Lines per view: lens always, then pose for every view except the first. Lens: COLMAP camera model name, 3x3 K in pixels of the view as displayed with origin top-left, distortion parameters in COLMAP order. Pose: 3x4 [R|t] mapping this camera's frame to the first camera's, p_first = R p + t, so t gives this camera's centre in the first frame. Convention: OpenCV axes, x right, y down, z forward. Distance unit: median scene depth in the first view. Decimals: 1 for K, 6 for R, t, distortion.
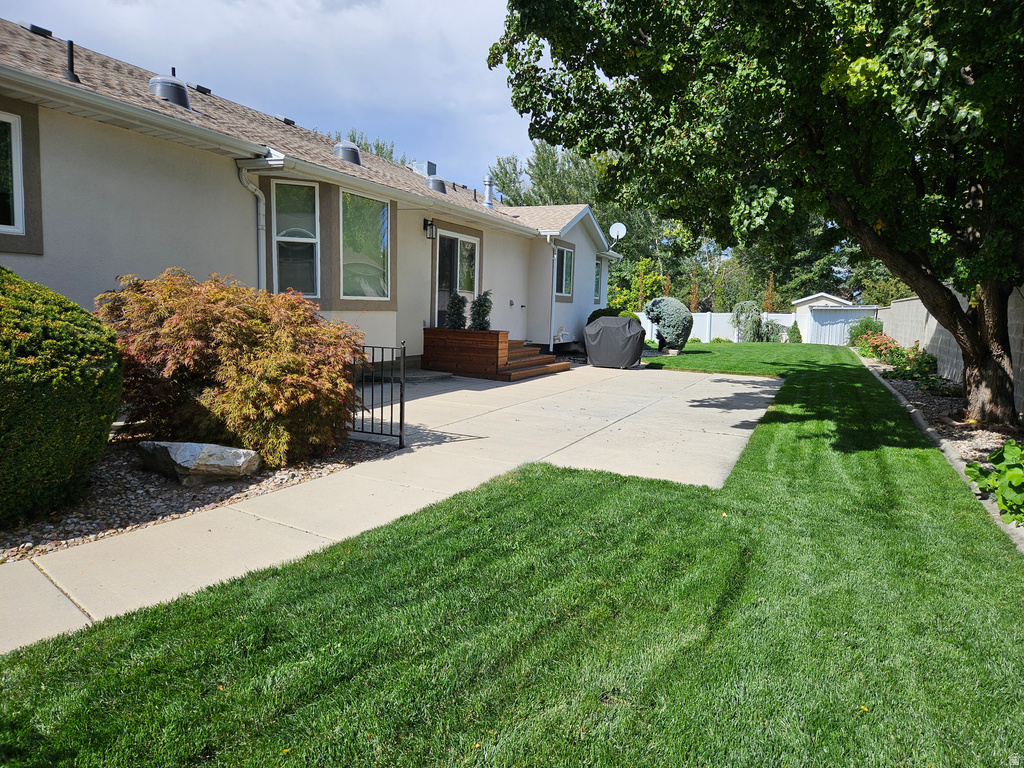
lens RADIAL K [[683.6, 0, 512.0], [0, 683.6, 384.0], [0, 0, 1]] dist [0.093401, -0.094877]
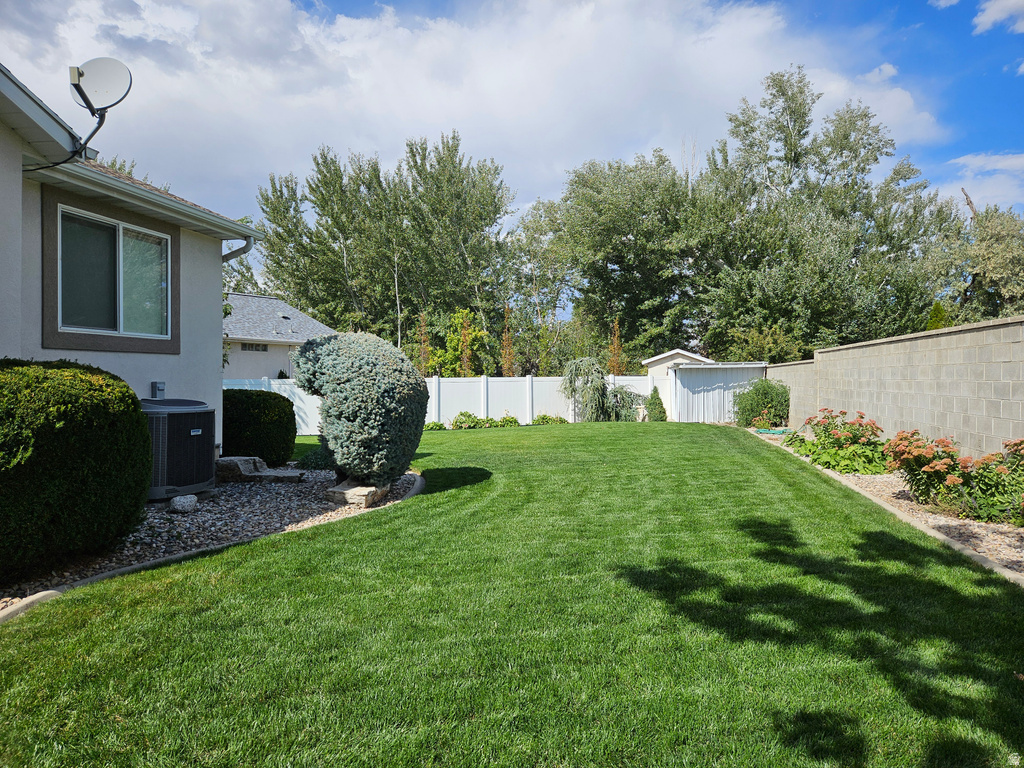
lens RADIAL K [[683.6, 0, 512.0], [0, 683.6, 384.0], [0, 0, 1]] dist [0.093401, -0.094877]
pose [[0.978684, -0.022874, 0.204093, 0.100727], [0.042671, 0.994739, -0.093132, -0.027160], [-0.200889, 0.099856, 0.974511, 0.275269]]
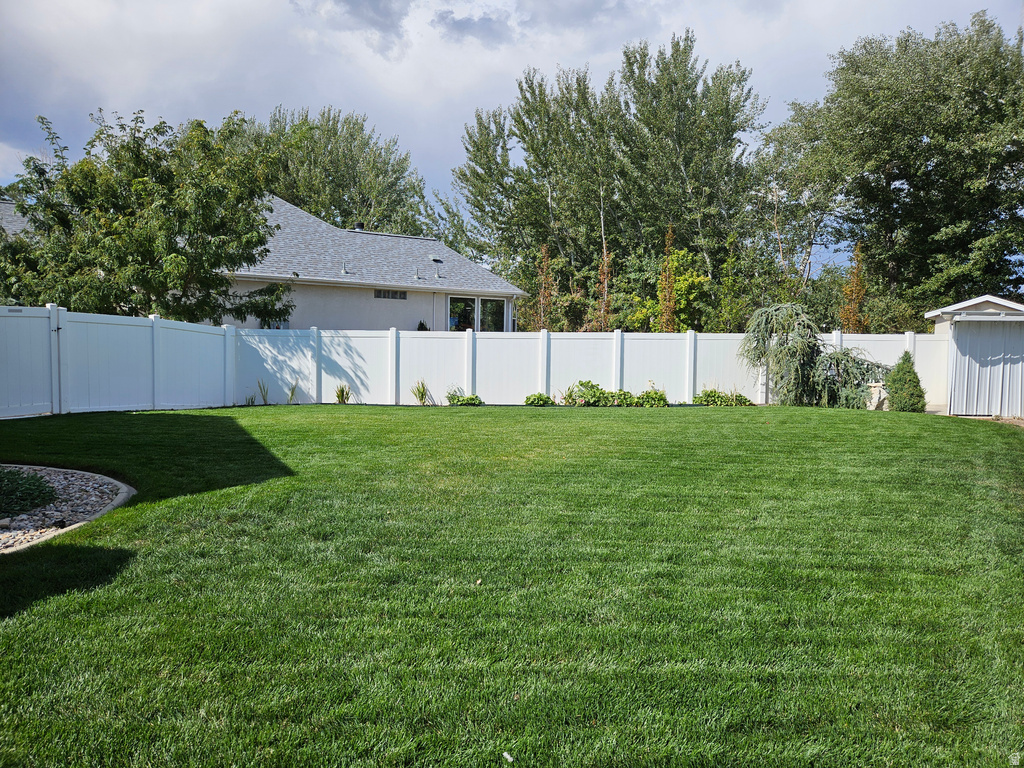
lens RADIAL K [[683.6, 0, 512.0], [0, 683.6, 384.0], [0, 0, 1]] dist [0.093401, -0.094877]
pose [[0.982982, 0.008924, -0.183487, 0.181985], [-0.015572, 0.999272, -0.034823, -0.038820], [0.183043, 0.037087, 0.982405, 0.398597]]
